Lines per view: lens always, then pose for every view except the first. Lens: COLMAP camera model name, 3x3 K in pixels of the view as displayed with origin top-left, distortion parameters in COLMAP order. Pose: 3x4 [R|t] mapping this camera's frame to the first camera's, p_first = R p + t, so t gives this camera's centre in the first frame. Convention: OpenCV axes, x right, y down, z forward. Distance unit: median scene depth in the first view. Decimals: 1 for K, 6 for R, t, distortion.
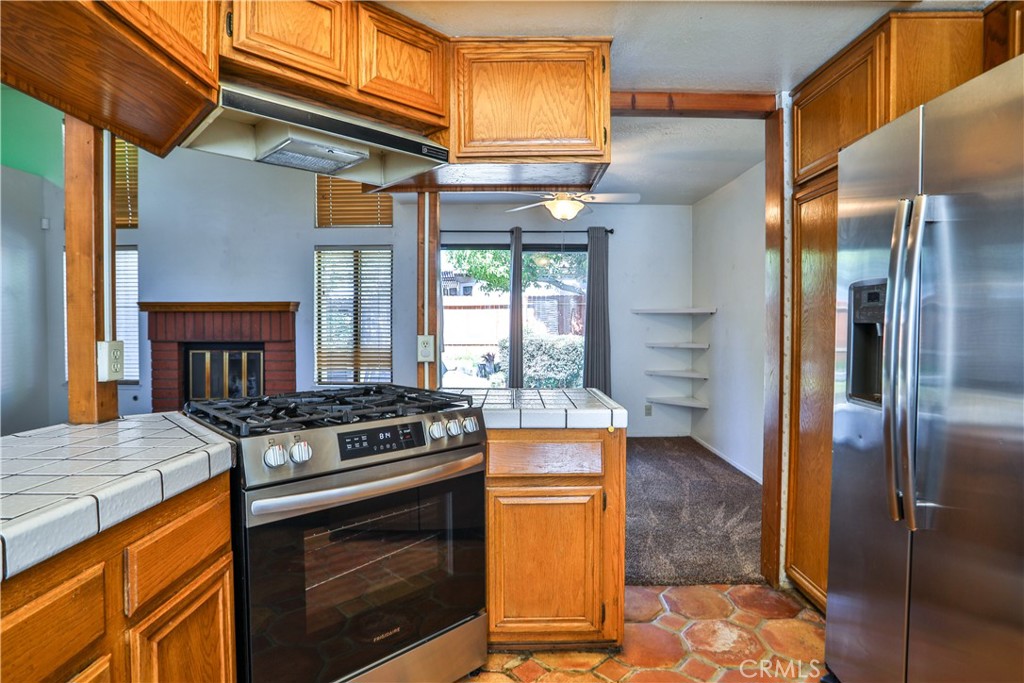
lens RADIAL K [[522.9, 0, 518.1], [0, 522.9, 333.3], [0, 0, 1]] dist [-0.072191, 0.029409]
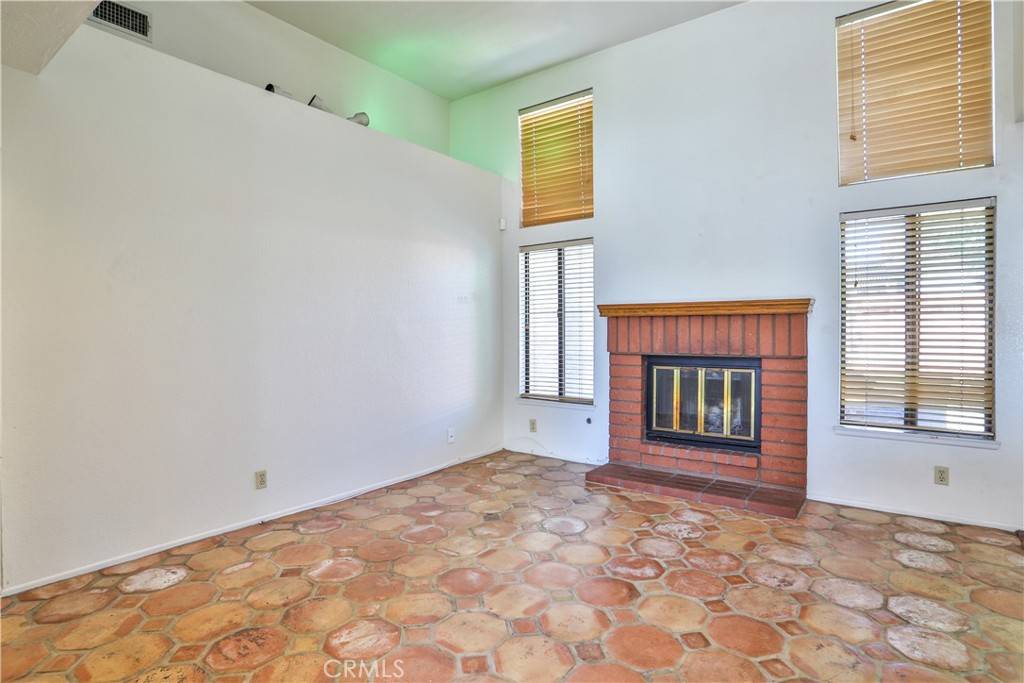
lens RADIAL K [[532.0, 0, 519.3], [0, 532.0, 333.5], [0, 0, 1]] dist [-0.071654, 0.031936]
pose [[0.801289, 0.001280, -0.598276, -0.334276], [-0.008952, 0.999911, -0.009850, -0.006240], [0.598211, 0.013249, 0.801229, 0.234312]]
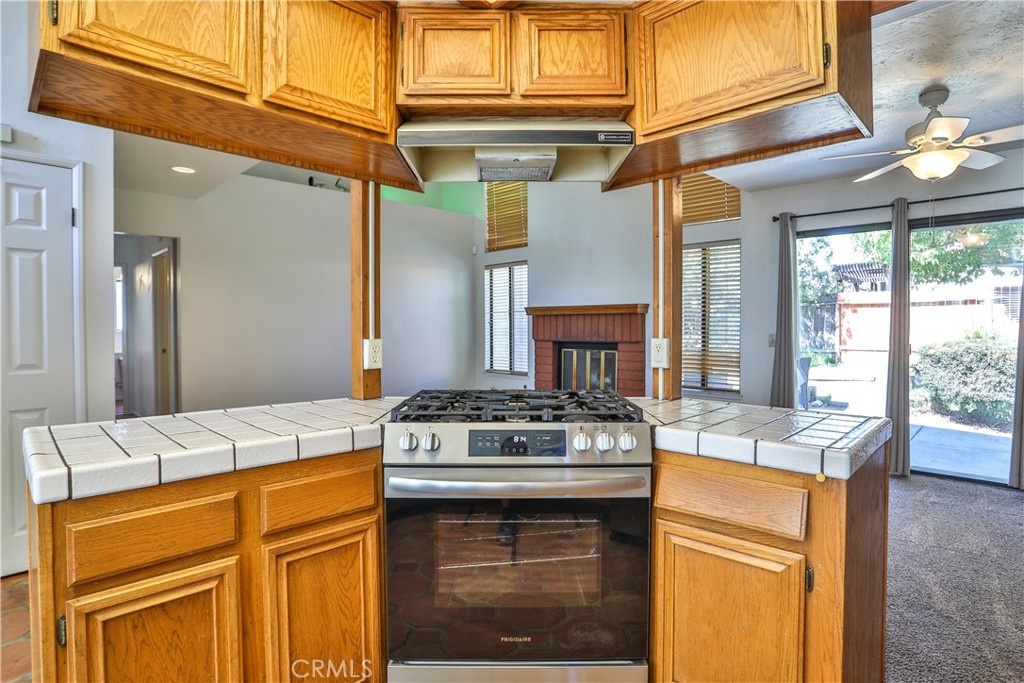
lens RADIAL K [[532.0, 0, 519.3], [0, 532.0, 333.5], [0, 0, 1]] dist [-0.071654, 0.031936]
pose [[0.718088, 0.008630, -0.695899, 0.123351], [-0.010254, 0.999946, 0.001820, -0.001635], [0.695877, 0.005828, 0.718137, 0.075215]]
